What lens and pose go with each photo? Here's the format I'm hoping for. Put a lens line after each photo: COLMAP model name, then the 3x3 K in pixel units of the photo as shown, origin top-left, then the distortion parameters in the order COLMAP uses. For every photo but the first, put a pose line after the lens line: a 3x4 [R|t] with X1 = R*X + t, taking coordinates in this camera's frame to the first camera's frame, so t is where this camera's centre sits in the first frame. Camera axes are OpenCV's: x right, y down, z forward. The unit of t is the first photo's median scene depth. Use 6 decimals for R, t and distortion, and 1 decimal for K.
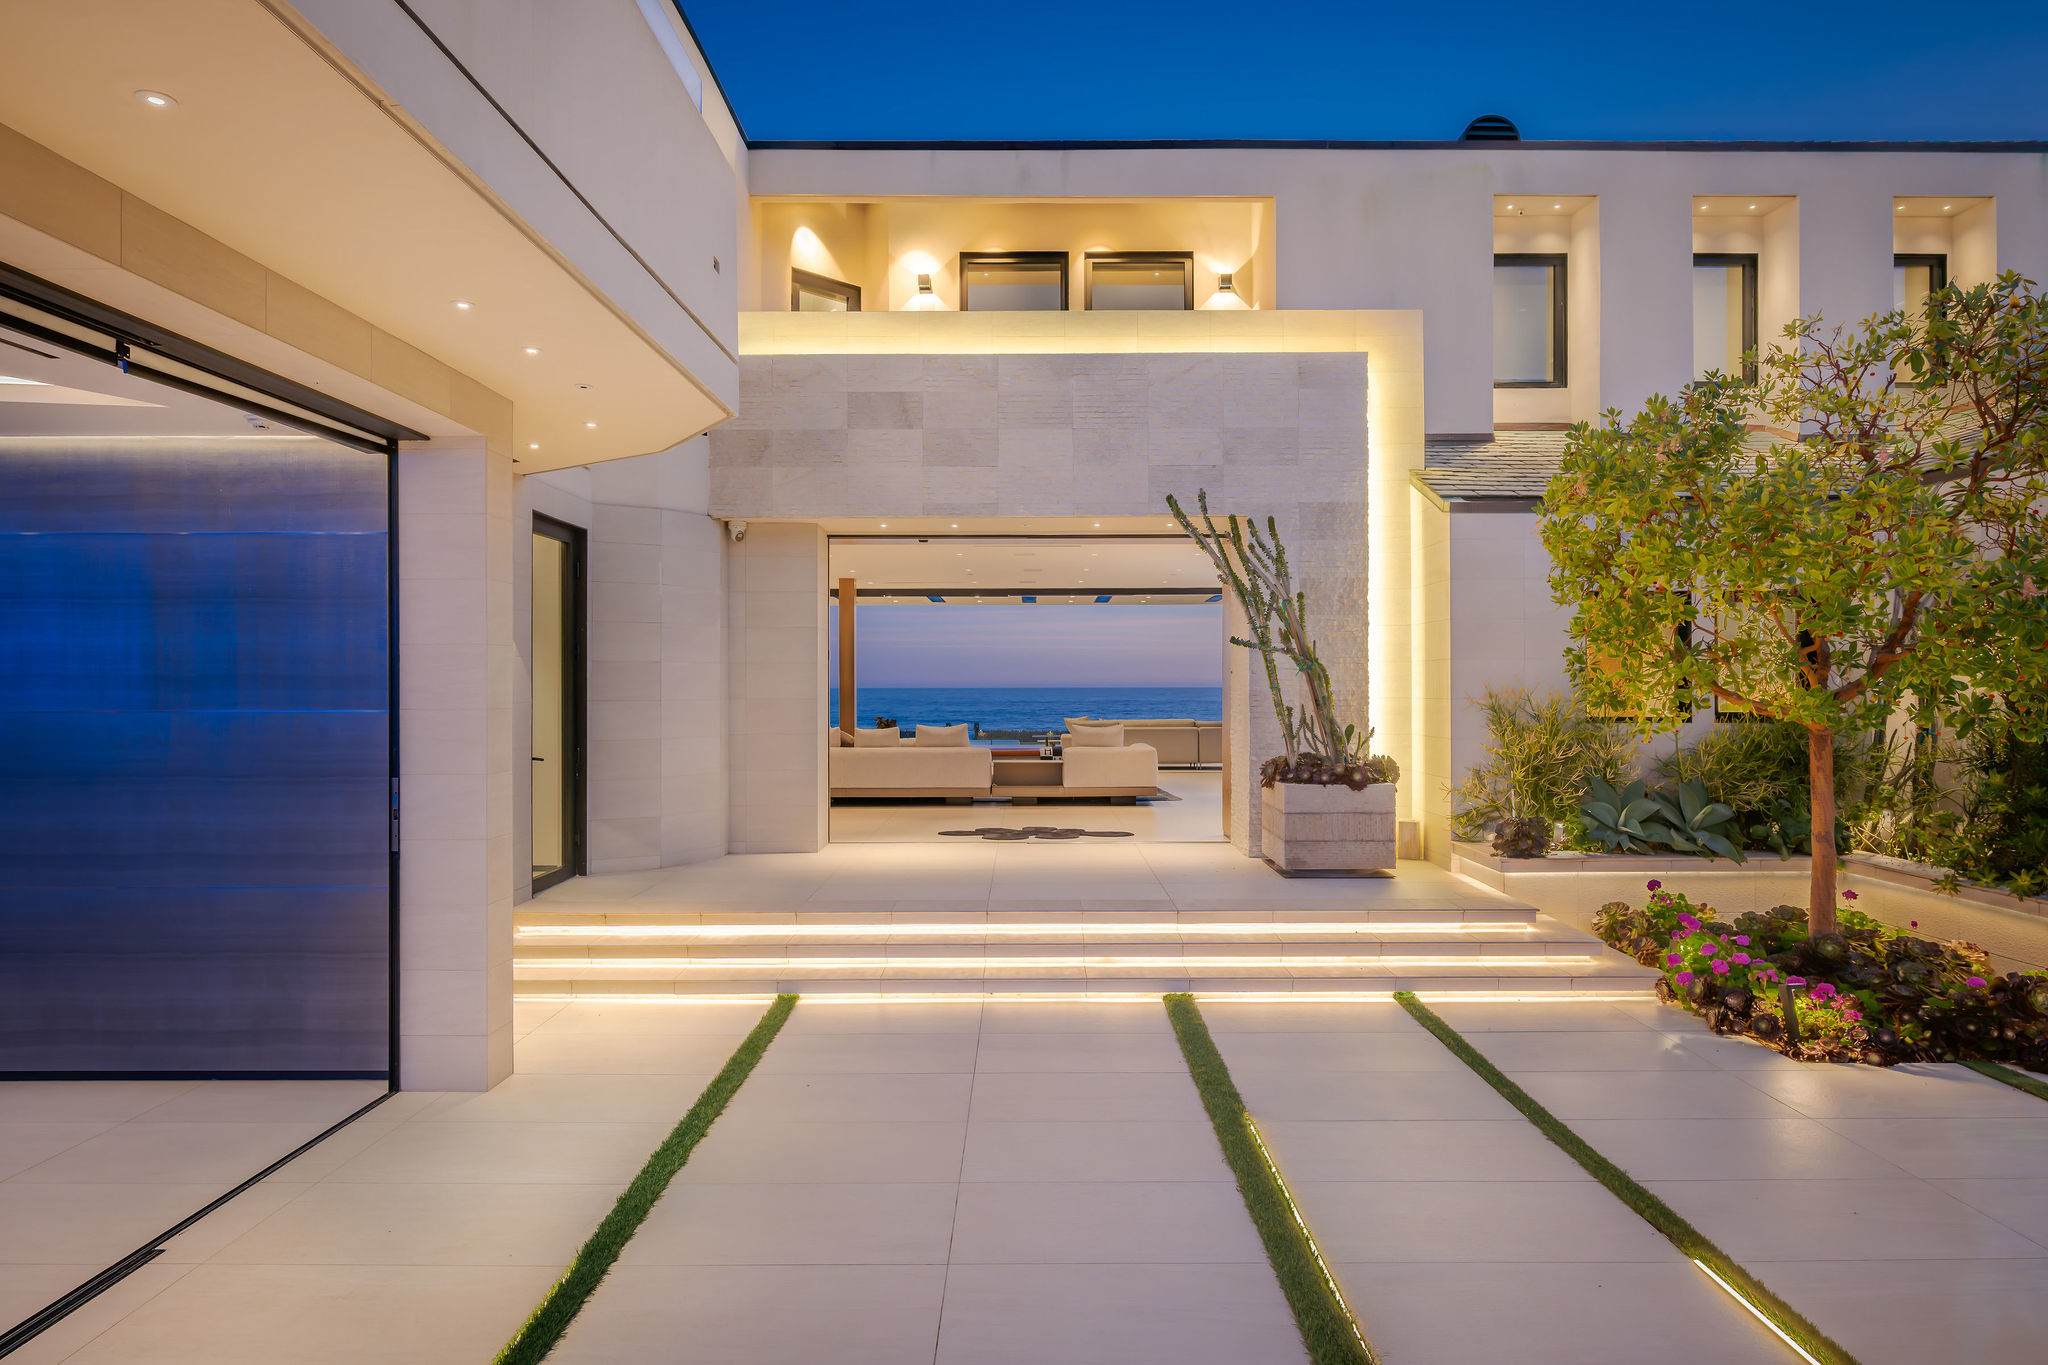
lens RADIAL K [[1152.8, 0, 1021.5], [0, 1152.8, 690.8], [0, 0, 1]] dist [0.003291, -0.002886]
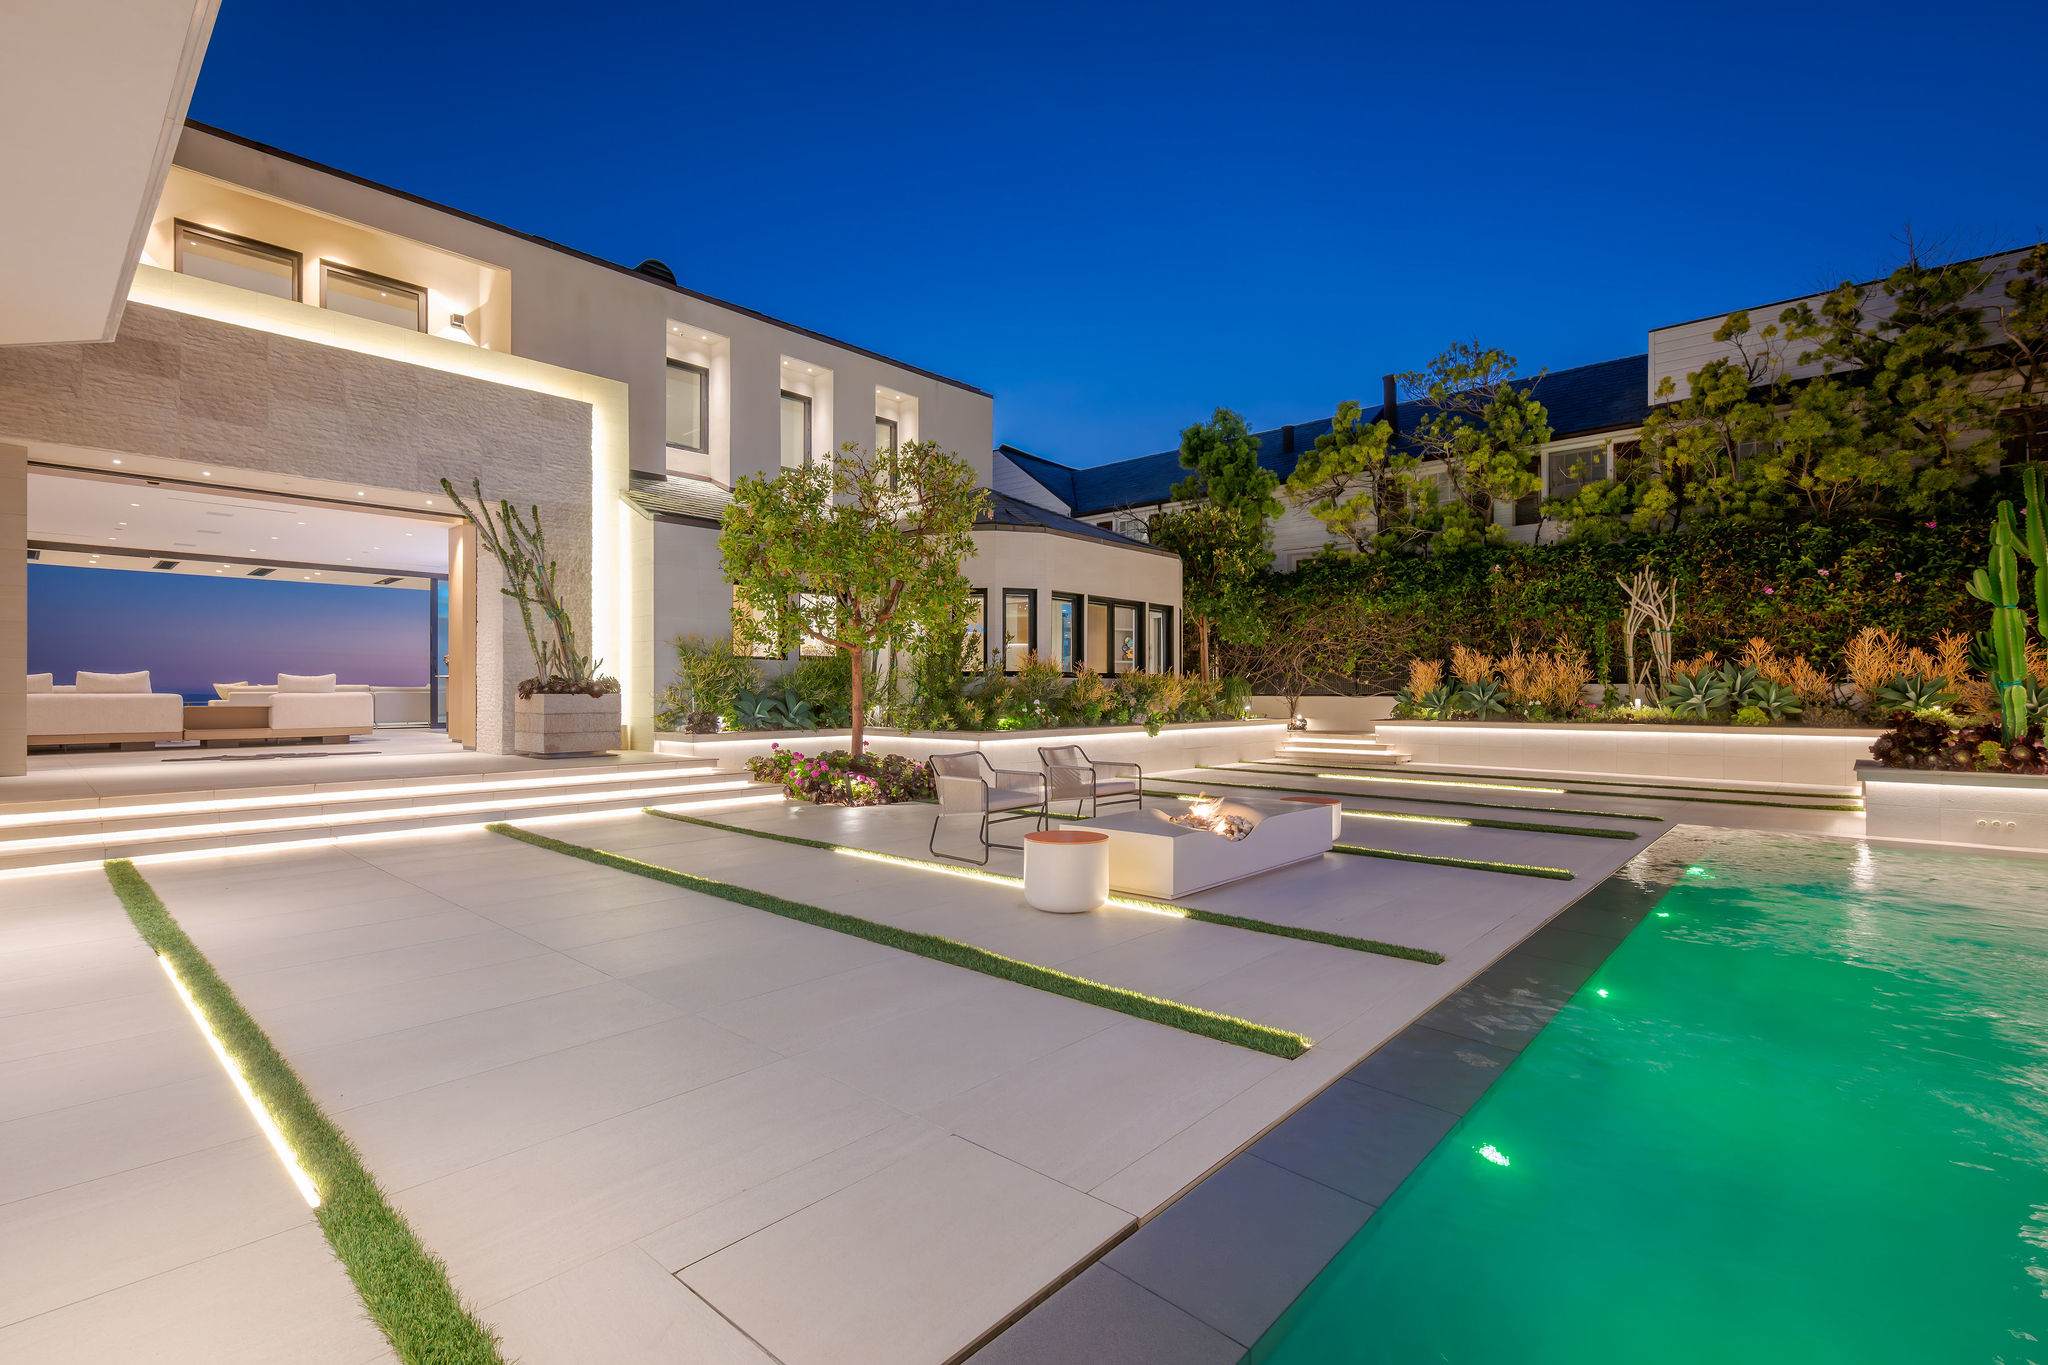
lens RADIAL K [[904.8, 0, 1028.7], [0, 904.8, 690.8], [0, 0, 1]] dist [-0.004451, -0.000236]
pose [[0.668105, -0.002153, 0.744064, -0.196087], [-0.001169, 0.999992, 0.003943, 0.068992], [-0.744066, -0.003505, 0.668097, -0.188825]]
